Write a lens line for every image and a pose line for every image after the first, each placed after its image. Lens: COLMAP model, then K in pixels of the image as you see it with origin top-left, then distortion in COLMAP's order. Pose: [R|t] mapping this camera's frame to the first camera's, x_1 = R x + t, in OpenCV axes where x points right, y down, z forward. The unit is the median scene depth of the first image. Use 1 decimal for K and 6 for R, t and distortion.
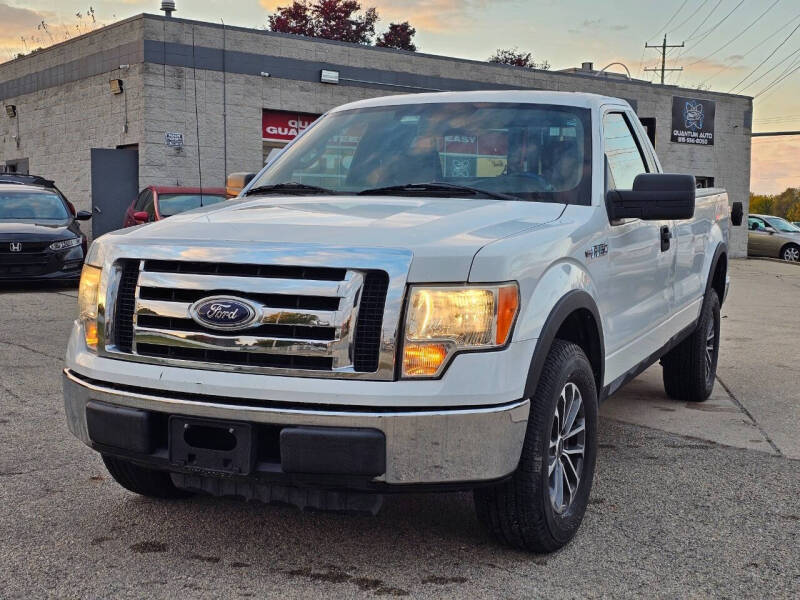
lens RADIAL K [[1062.7, 0, 396.9], [0, 1062.7, 295.9], [0, 0, 1]] dist [0.223343, -0.633074]
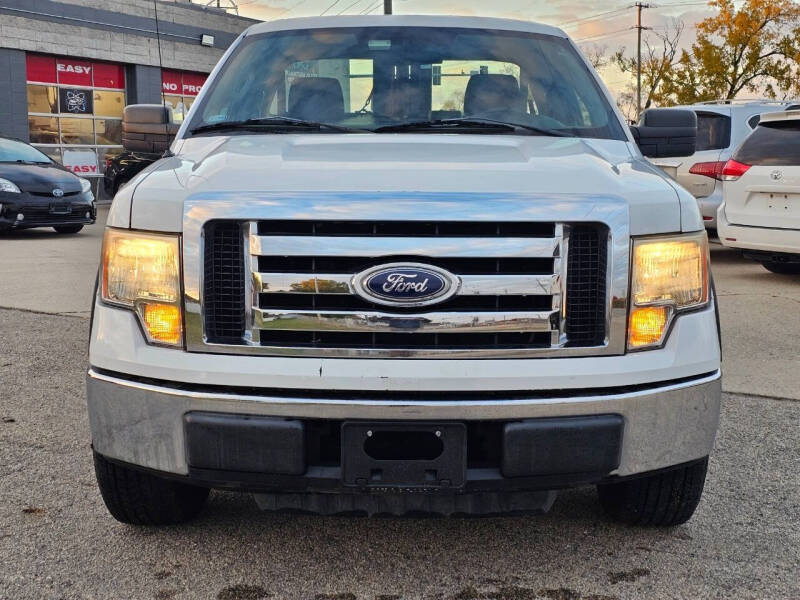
lens RADIAL K [[1062.7, 0, 396.9], [0, 1062.7, 295.9], [0, 0, 1]] dist [0.223343, -0.633074]
pose [[0.915243, -0.062705, 0.397993, -0.469253], [0.041482, 0.997231, 0.061723, -0.023750], [-0.400762, -0.039981, 0.915310, 0.287567]]
